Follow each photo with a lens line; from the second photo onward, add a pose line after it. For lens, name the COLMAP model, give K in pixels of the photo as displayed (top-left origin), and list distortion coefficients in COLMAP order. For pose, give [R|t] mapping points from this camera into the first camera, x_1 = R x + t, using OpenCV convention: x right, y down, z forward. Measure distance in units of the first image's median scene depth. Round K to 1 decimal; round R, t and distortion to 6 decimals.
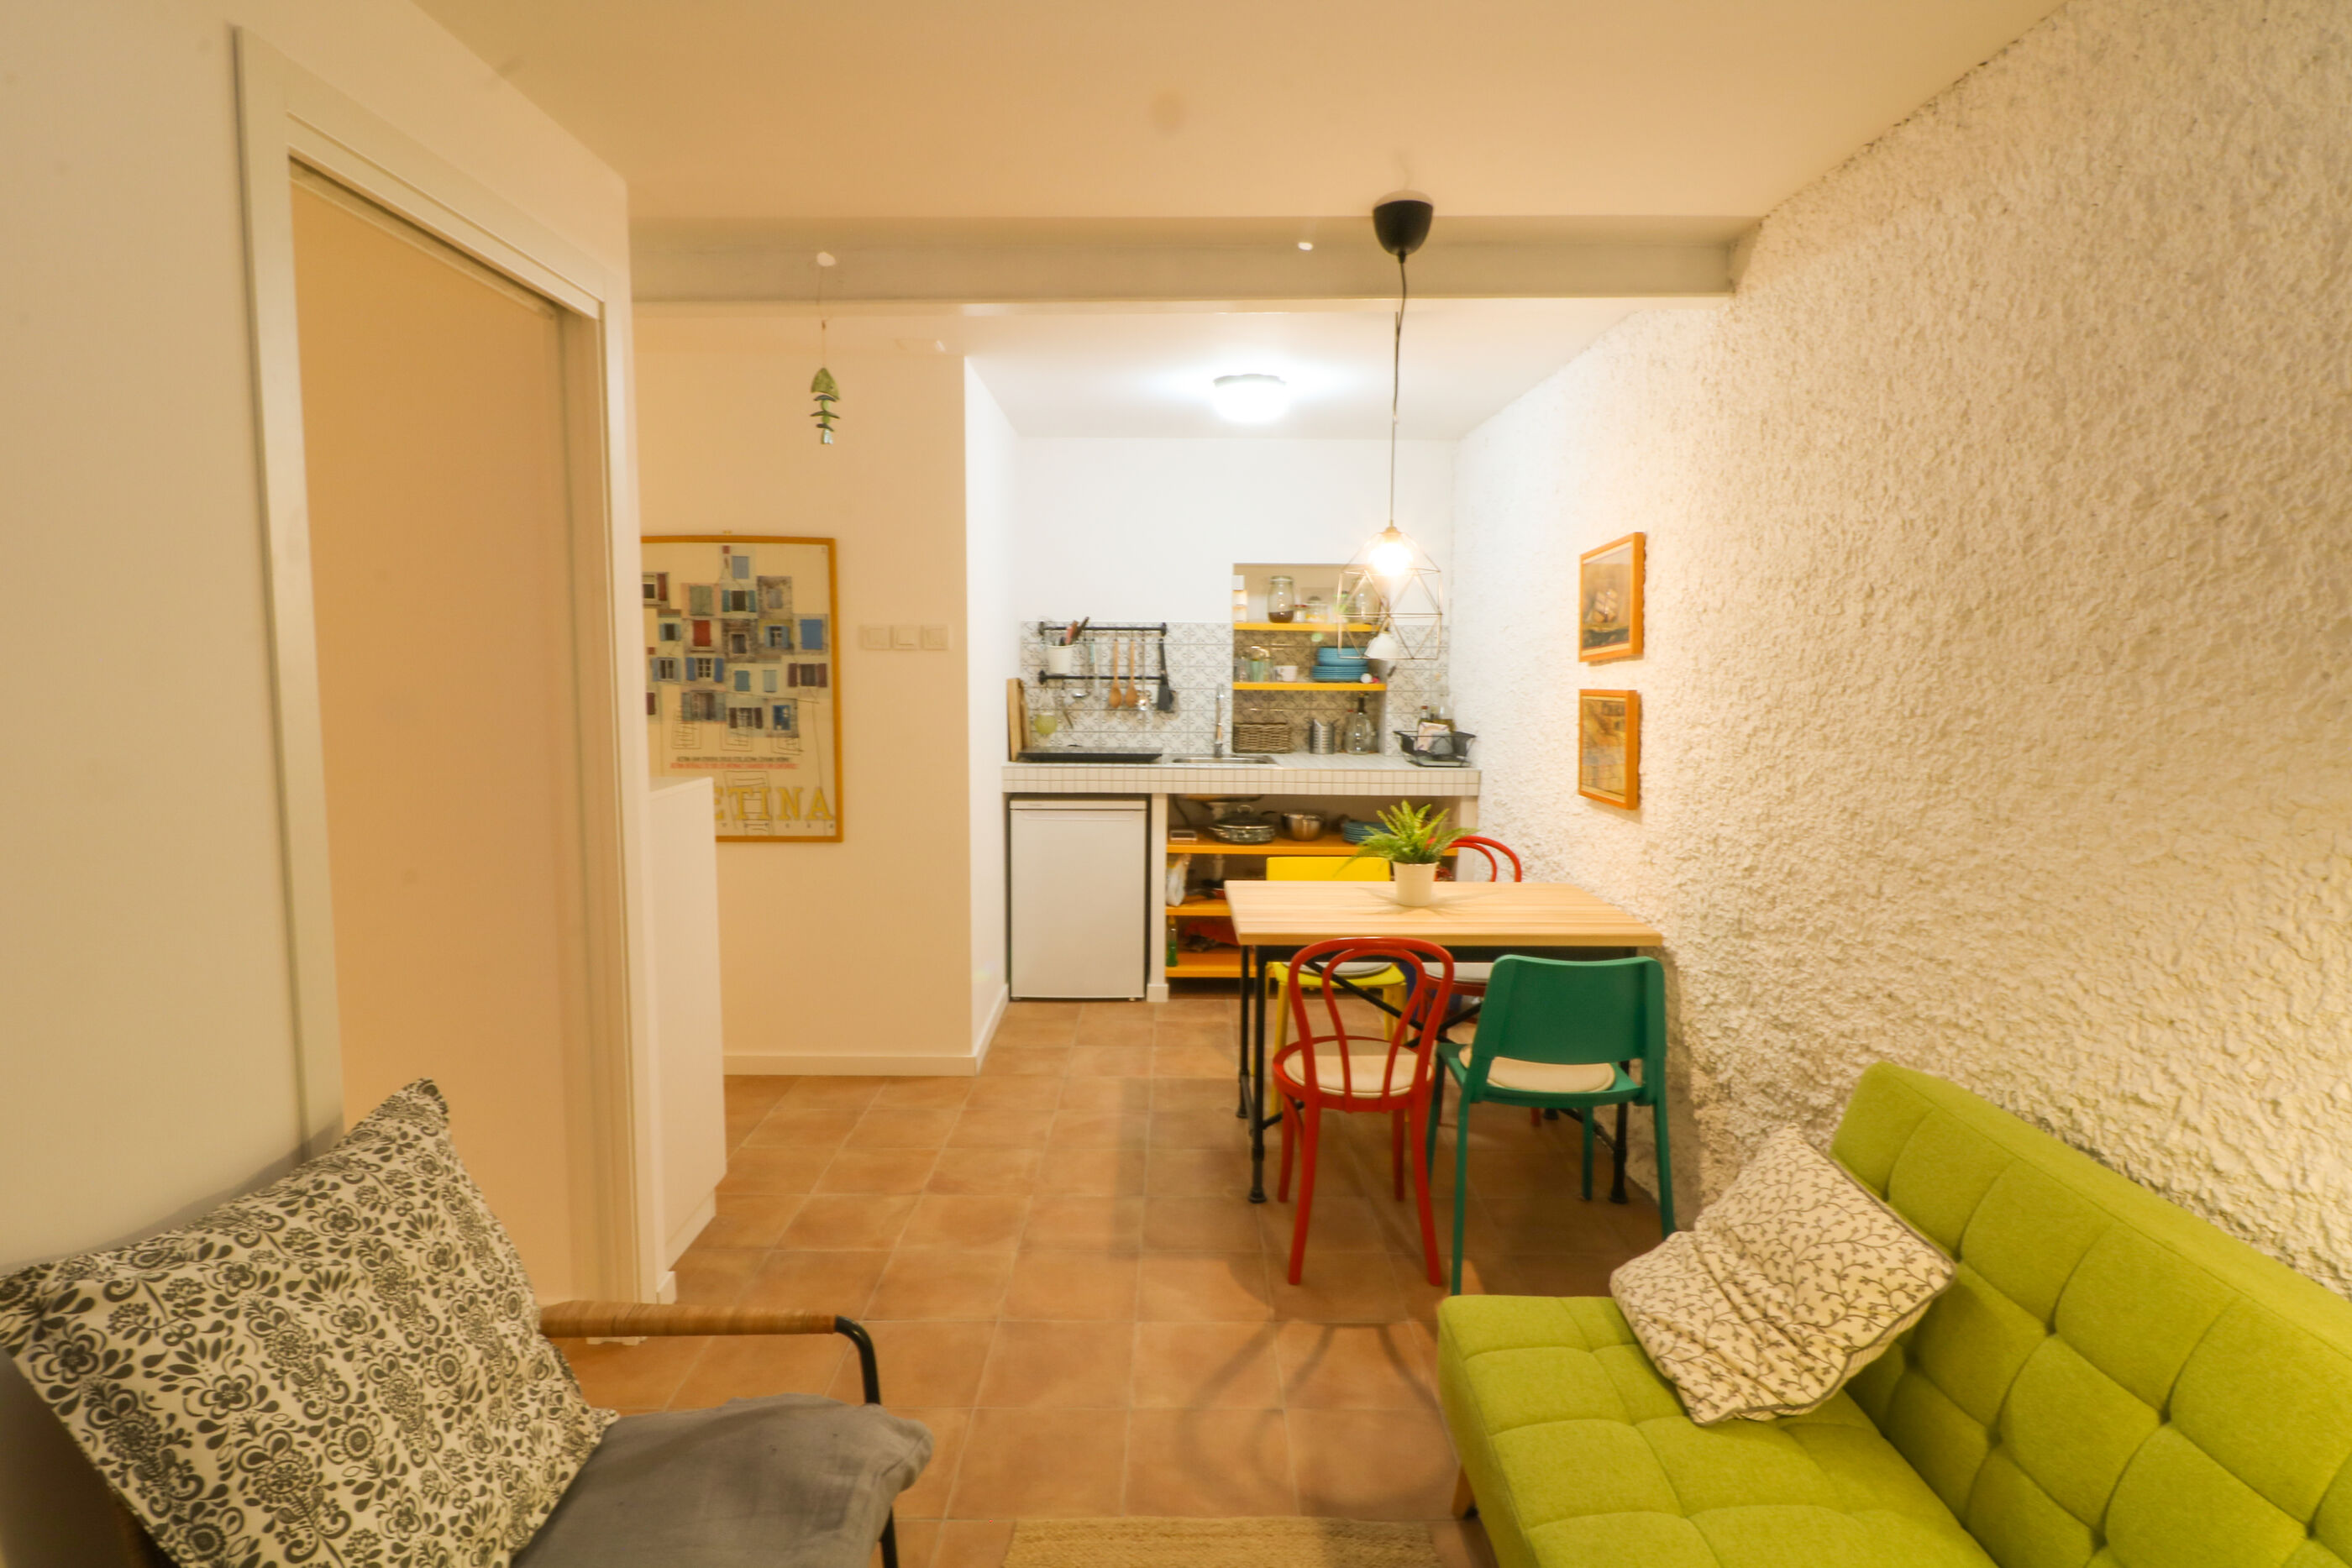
lens RADIAL K [[1183.8, 0, 1185.0], [0, 1183.8, 773.6], [0, 0, 1]] dist [0.003217, -0.014202]
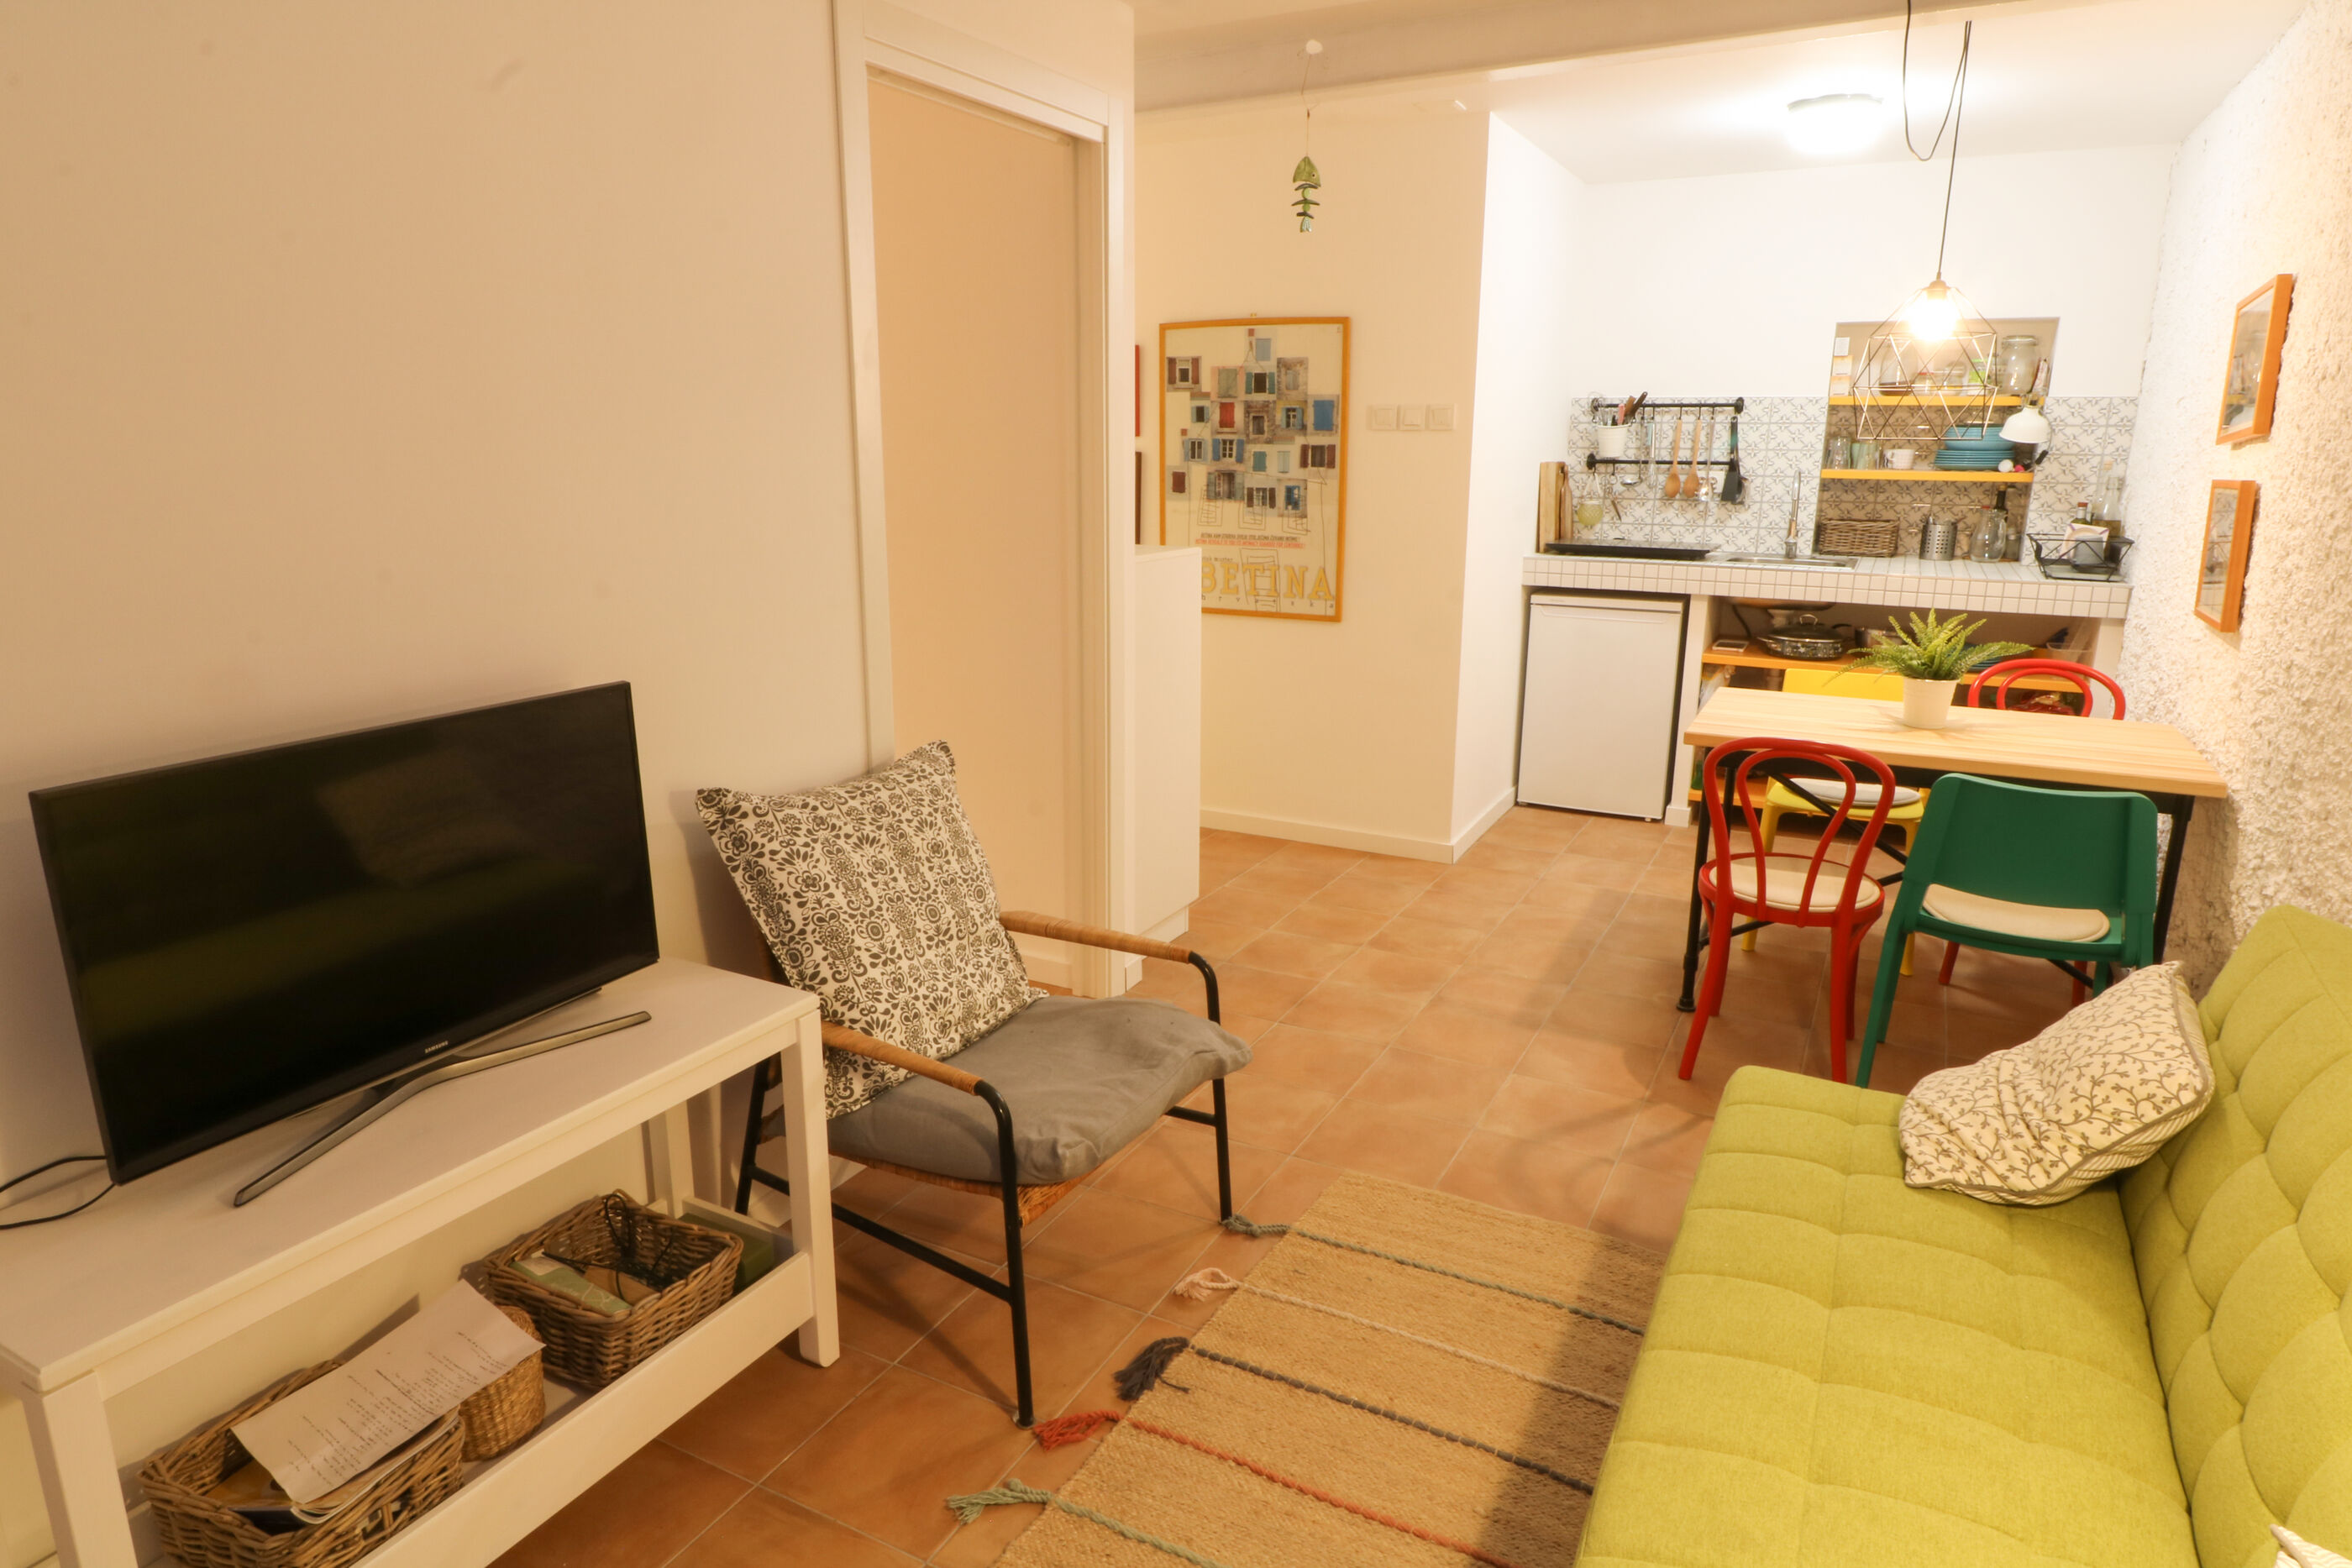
lens RADIAL K [[1389.3, 0, 1180.7], [0, 1389.3, 772.9], [0, 0, 1]] dist [0.000281, -0.008225]
pose [[0.881319, 0.109752, -0.459599, 0.218676], [-0.046059, 0.987973, 0.147607, 0.021394], [0.470272, -0.108920, 0.875774, -0.189840]]
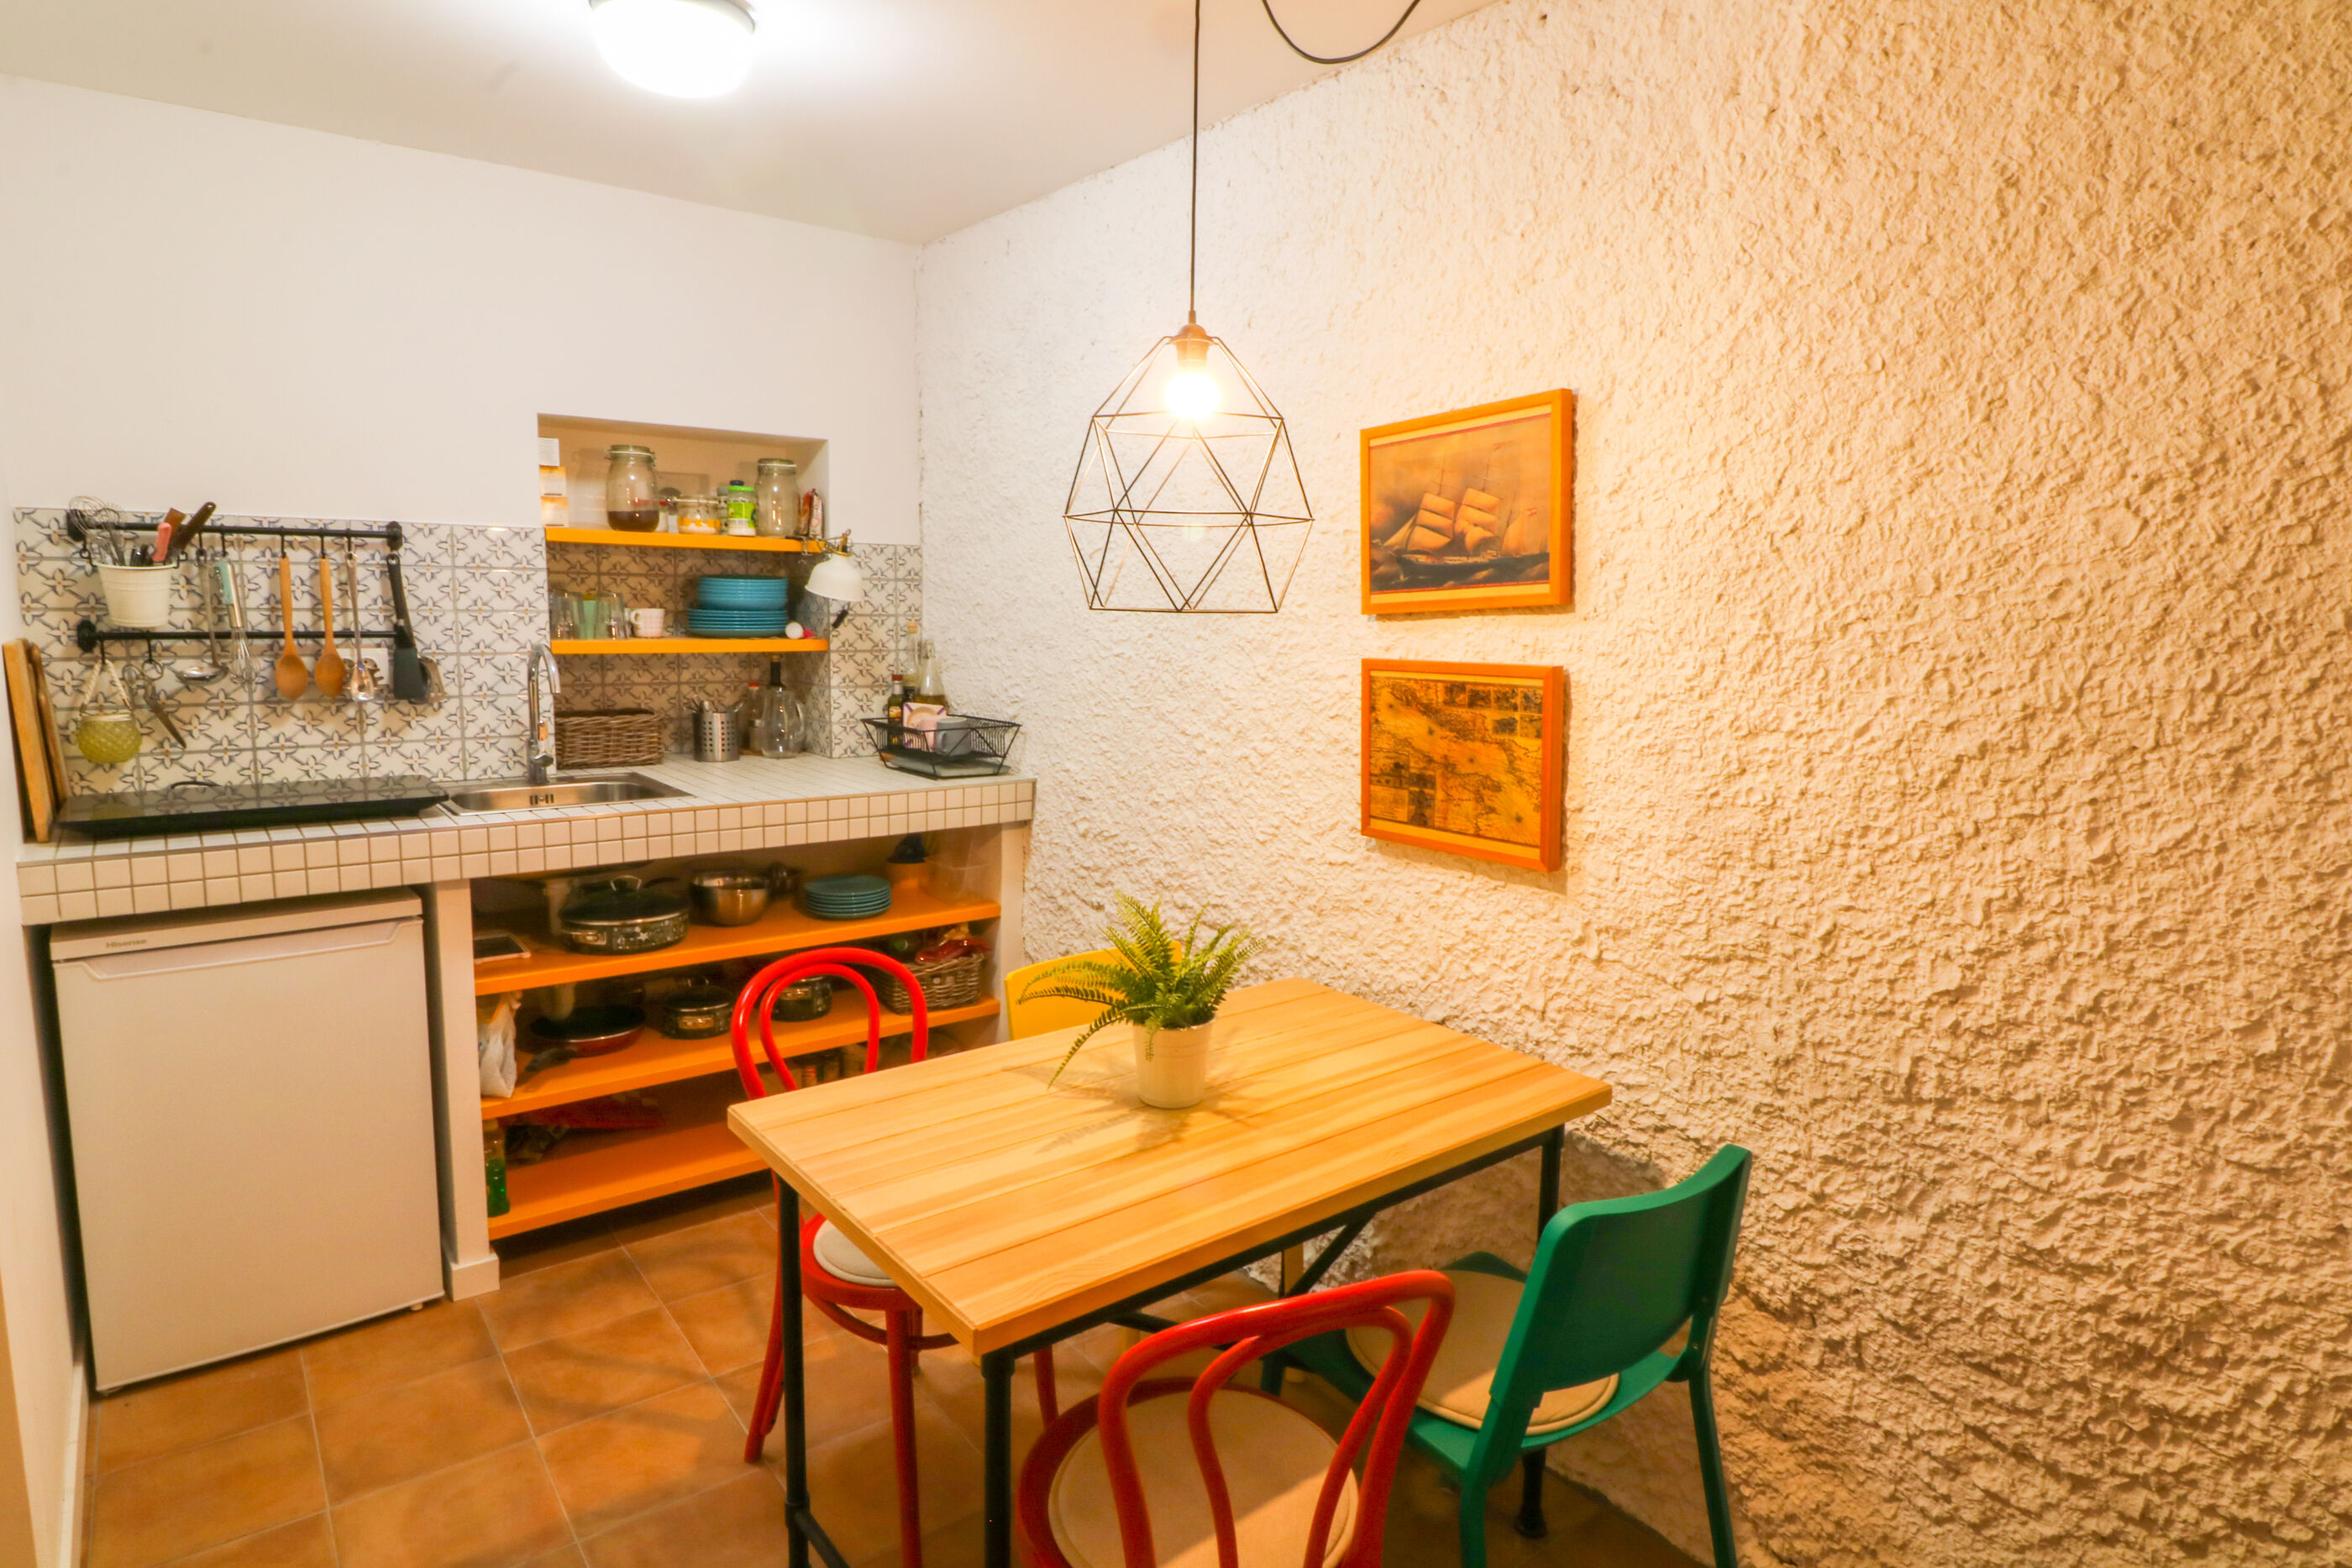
lens RADIAL K [[1299.7, 0, 1191.1], [0, 1299.7, 774.1], [0, 0, 1]] dist [0.003939, -0.012203]
pose [[0.792875, -0.076220, 0.604599, -0.168396], [0.048620, 0.996896, 0.061915, -0.074077], [-0.607442, -0.019695, 0.794120, 0.674995]]
